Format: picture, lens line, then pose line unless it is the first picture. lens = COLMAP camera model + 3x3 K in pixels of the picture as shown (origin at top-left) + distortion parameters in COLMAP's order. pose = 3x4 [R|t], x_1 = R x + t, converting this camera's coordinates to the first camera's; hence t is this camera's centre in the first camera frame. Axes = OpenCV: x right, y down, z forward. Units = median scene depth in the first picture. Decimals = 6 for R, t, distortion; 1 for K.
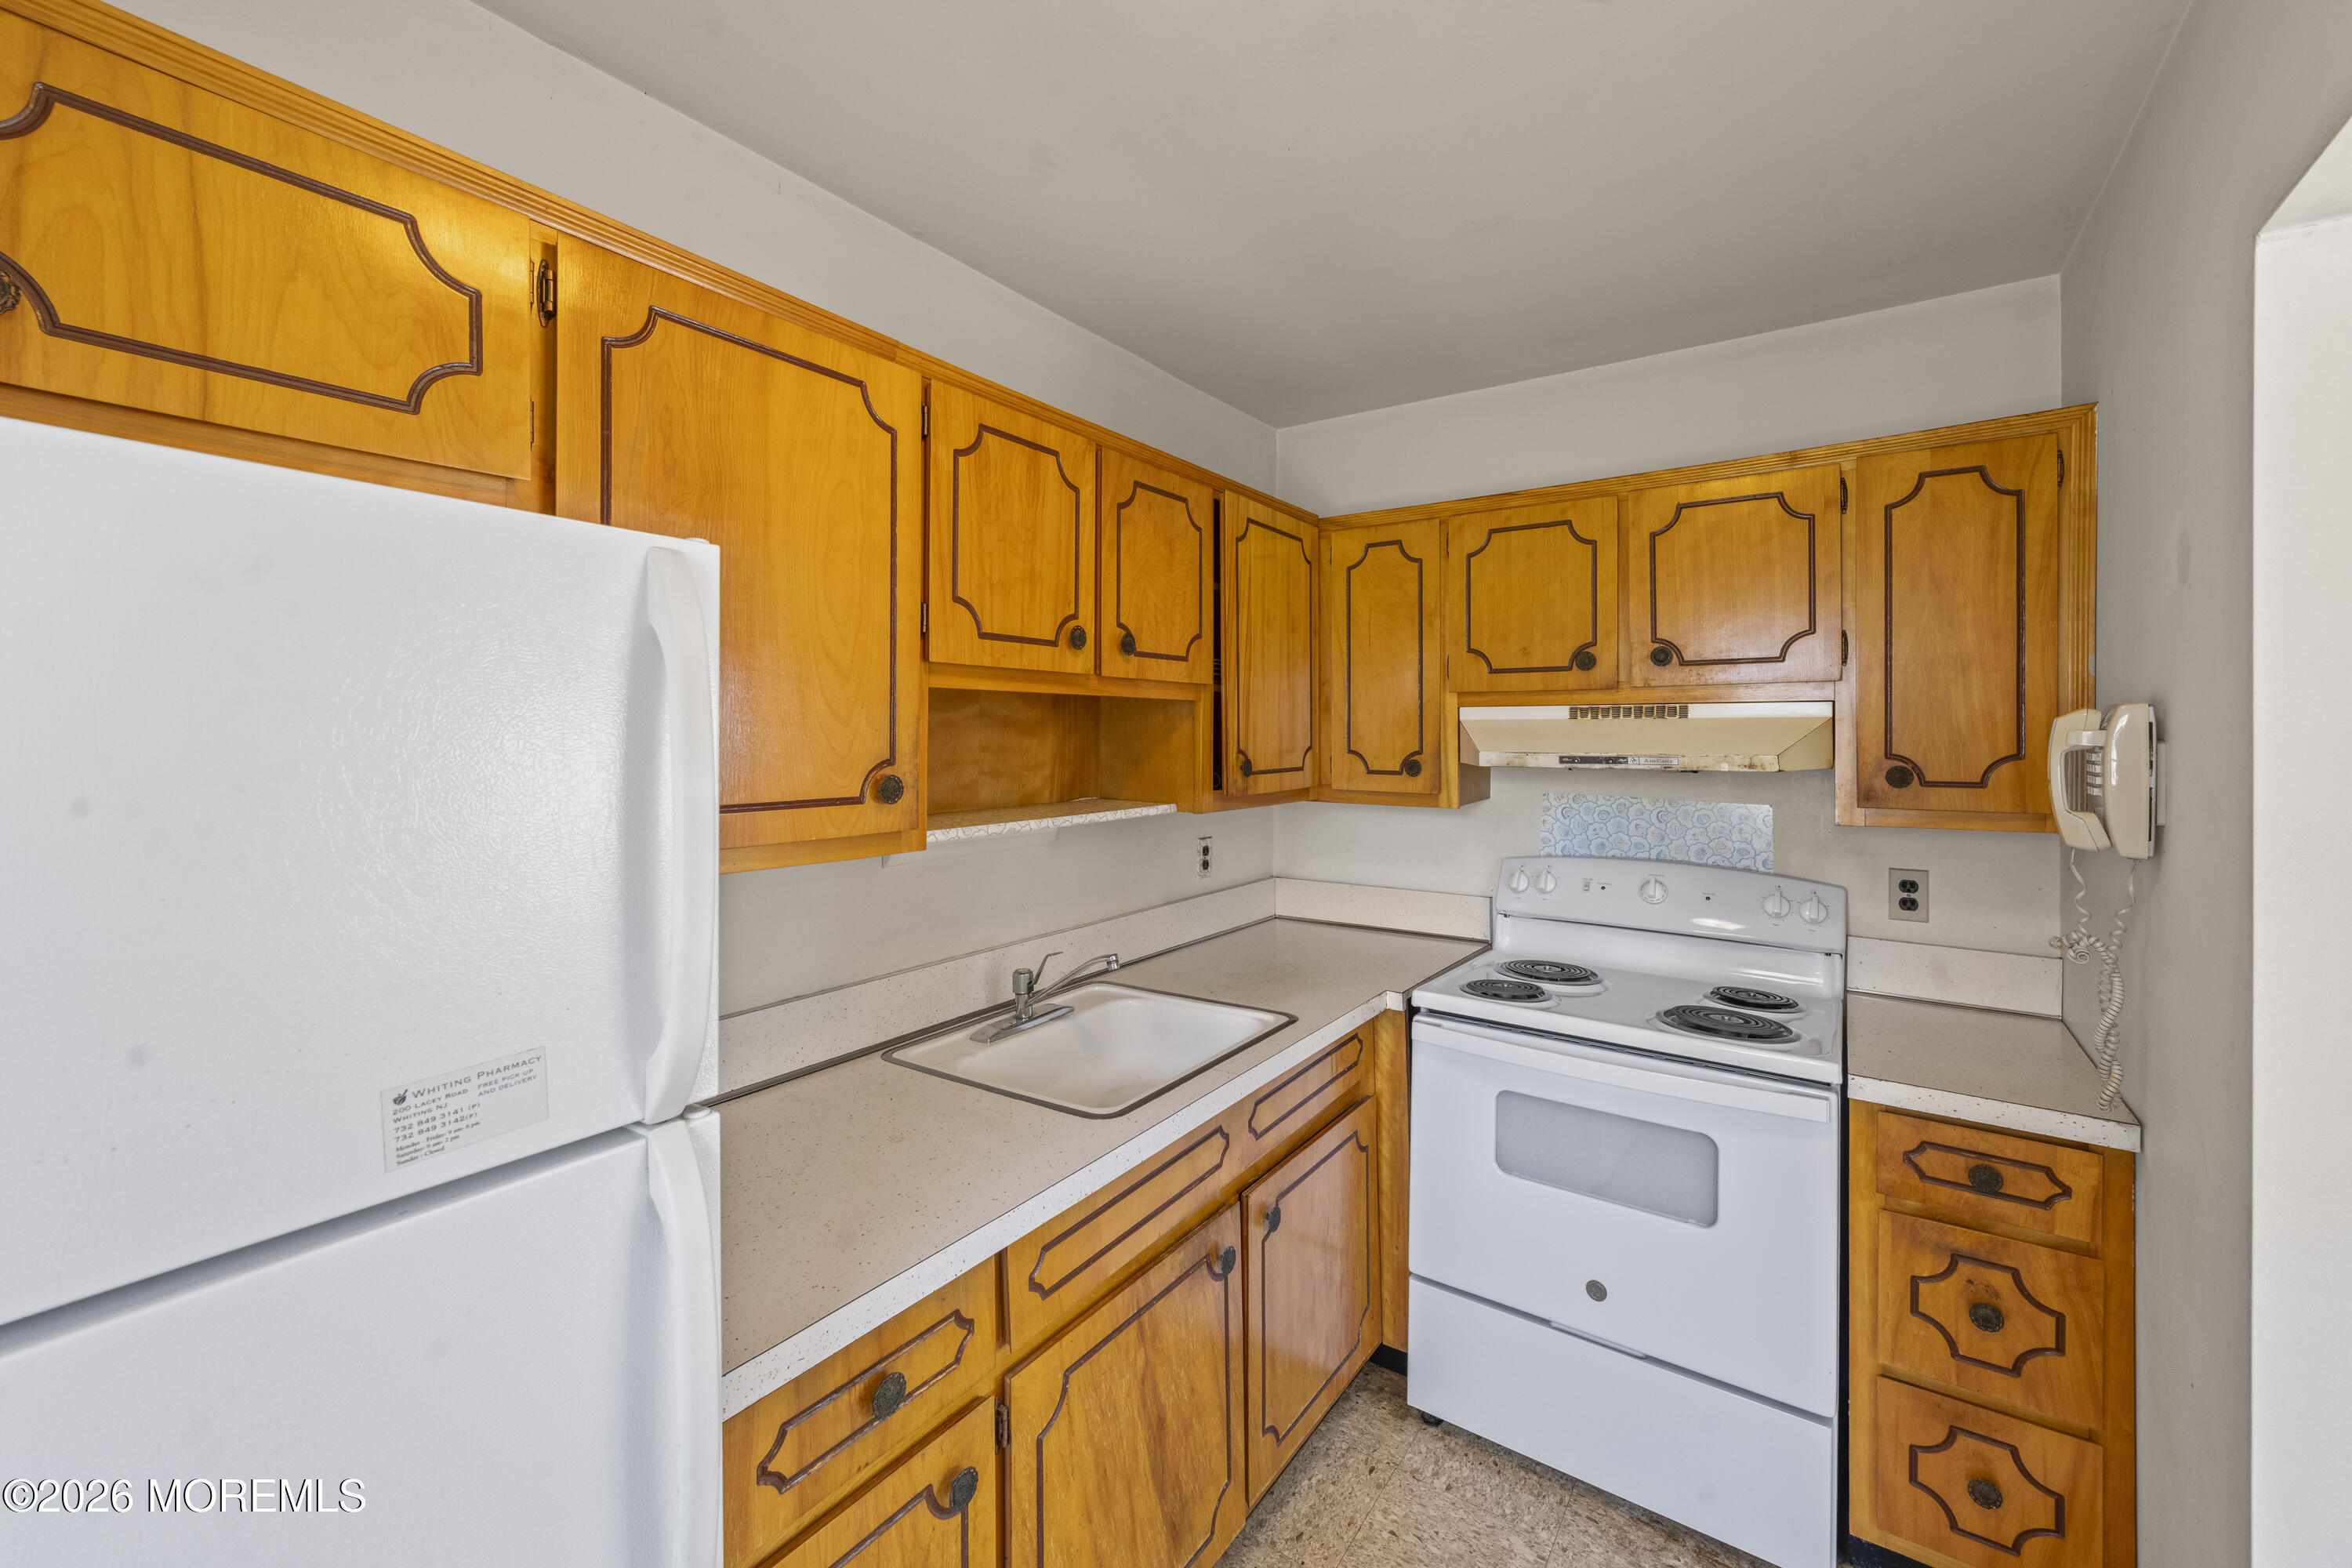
lens RADIAL K [[940.0, 0, 1178.2], [0, 940.0, 735.9], [0, 0, 1]] dist [0.001641, 0.000390]
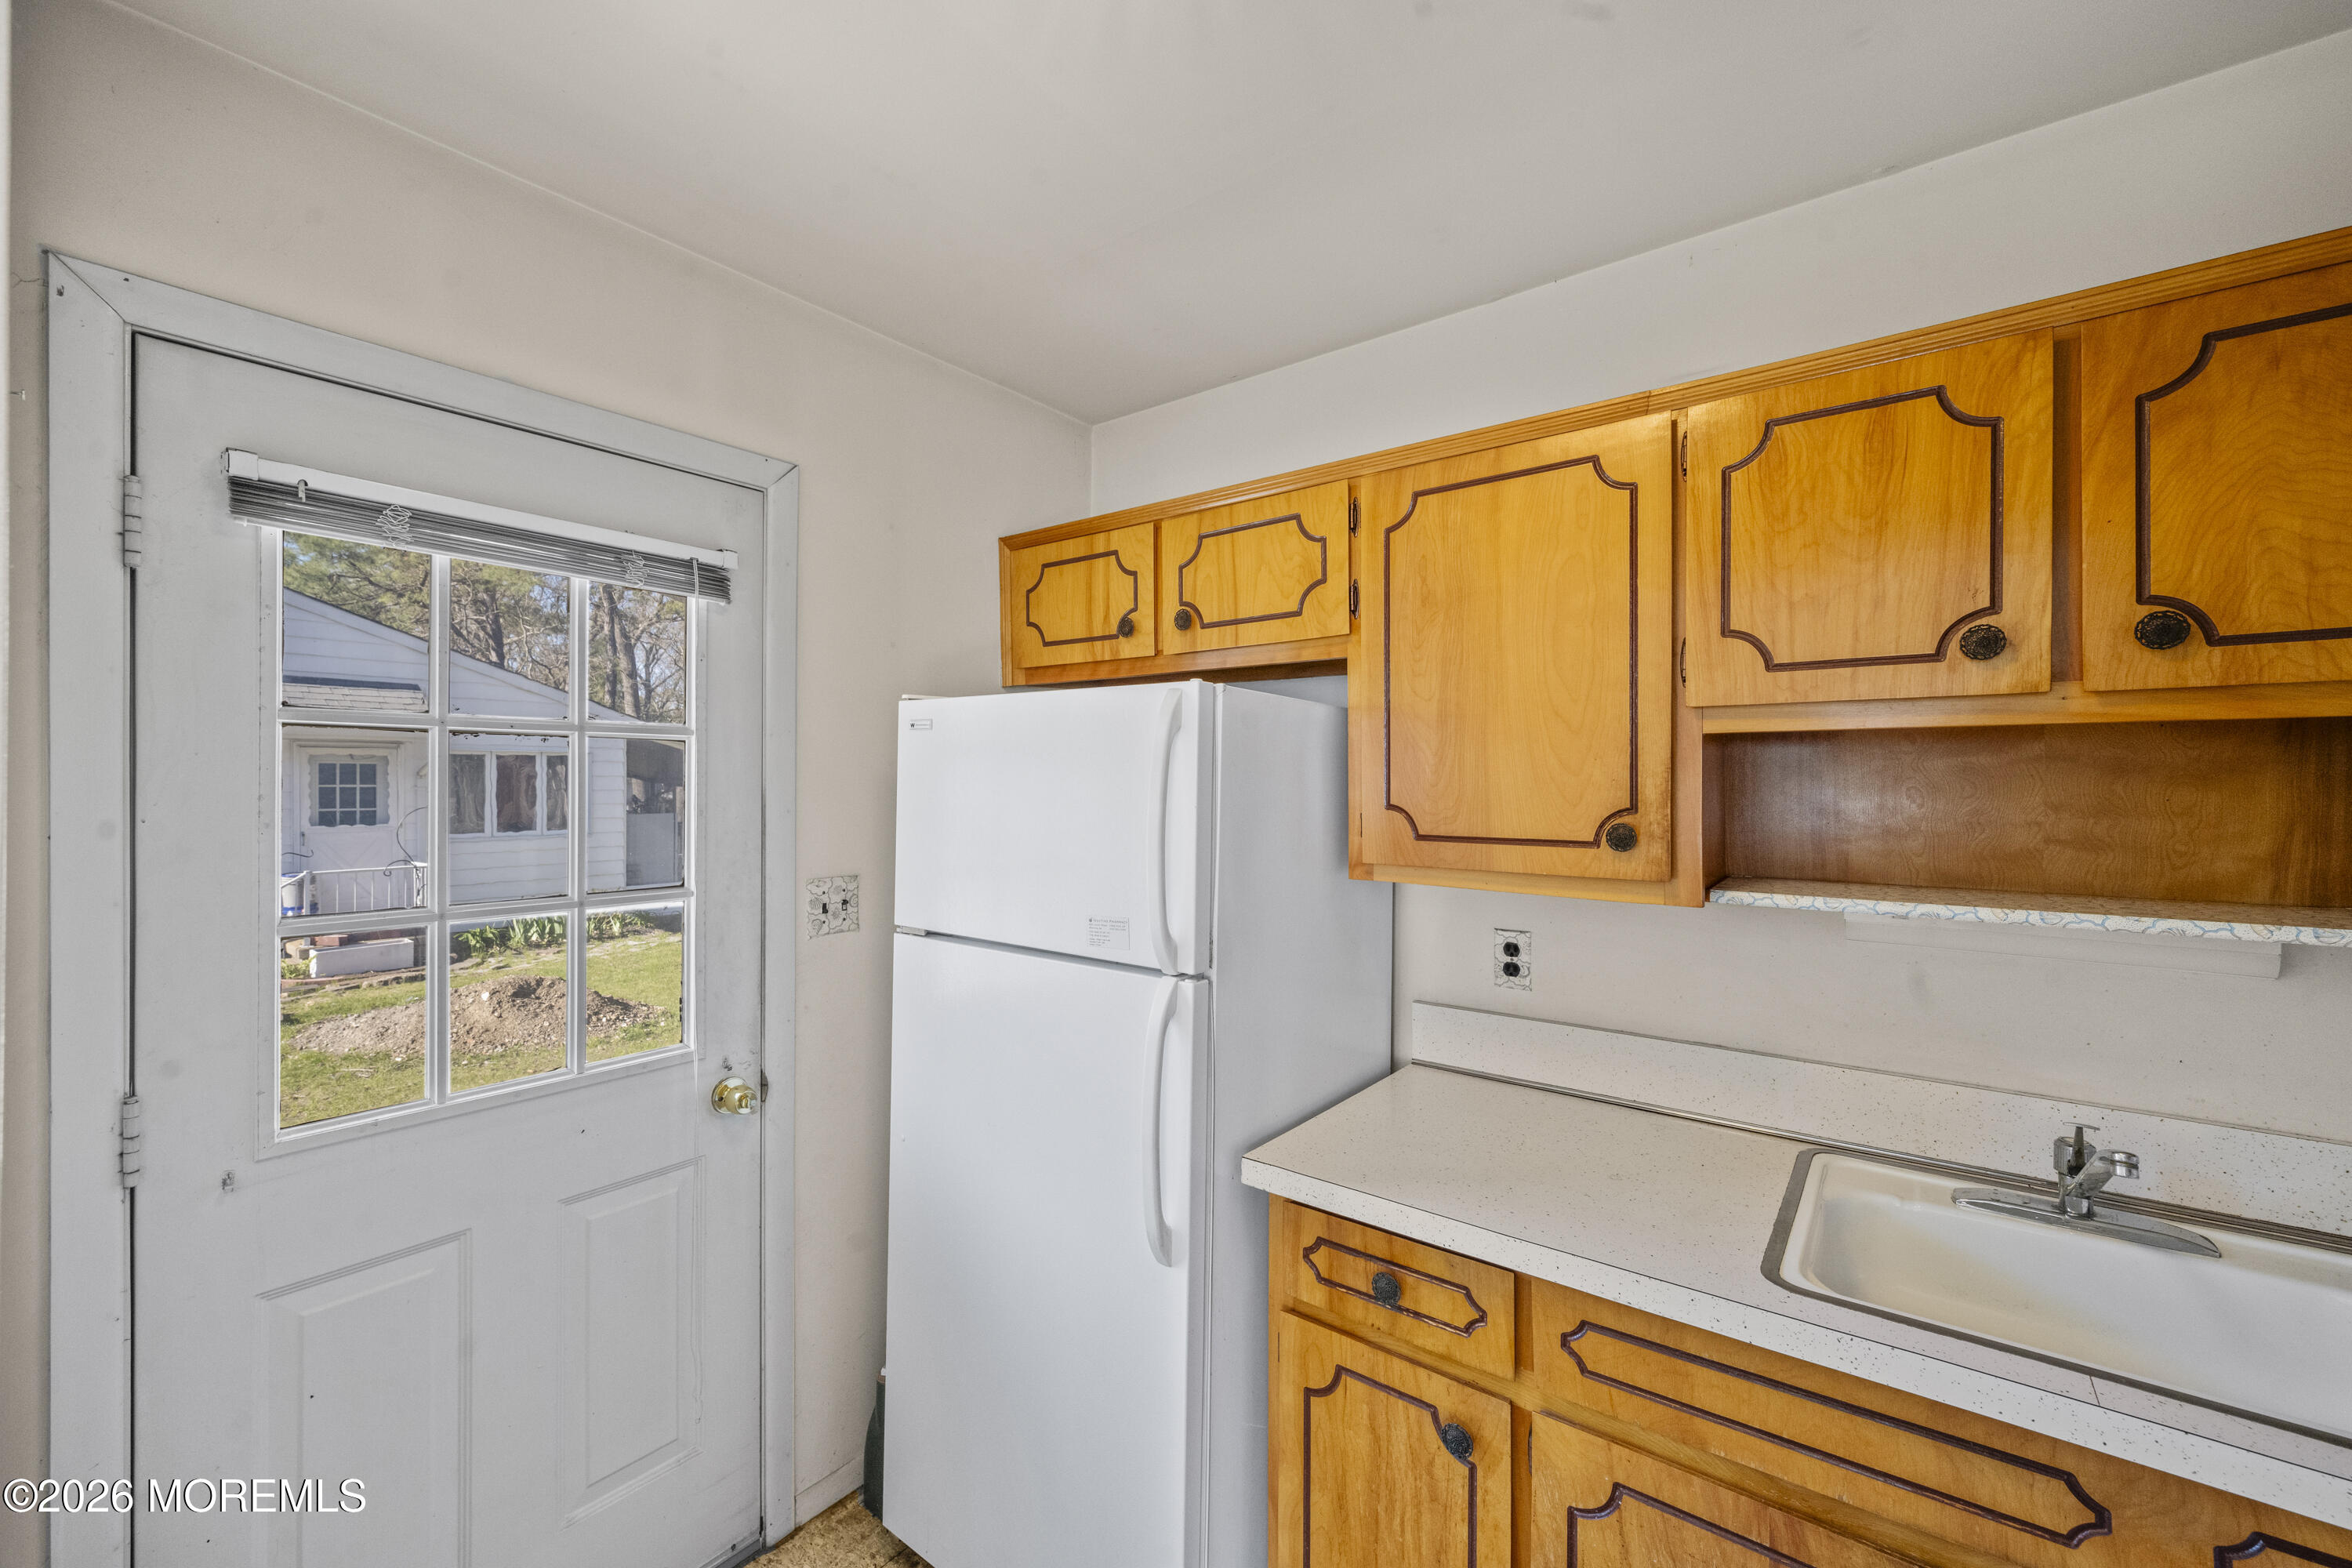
lens RADIAL K [[935.1, 0, 1172.6], [0, 935.1, 776.2], [0, 0, 1]] dist [0.001593, 0.000353]
pose [[-0.046296, -0.004995, -0.998915, 0.702181], [-0.002198, 0.999986, -0.004899, -0.003467], [0.998925, 0.001969, -0.046306, 0.529273]]
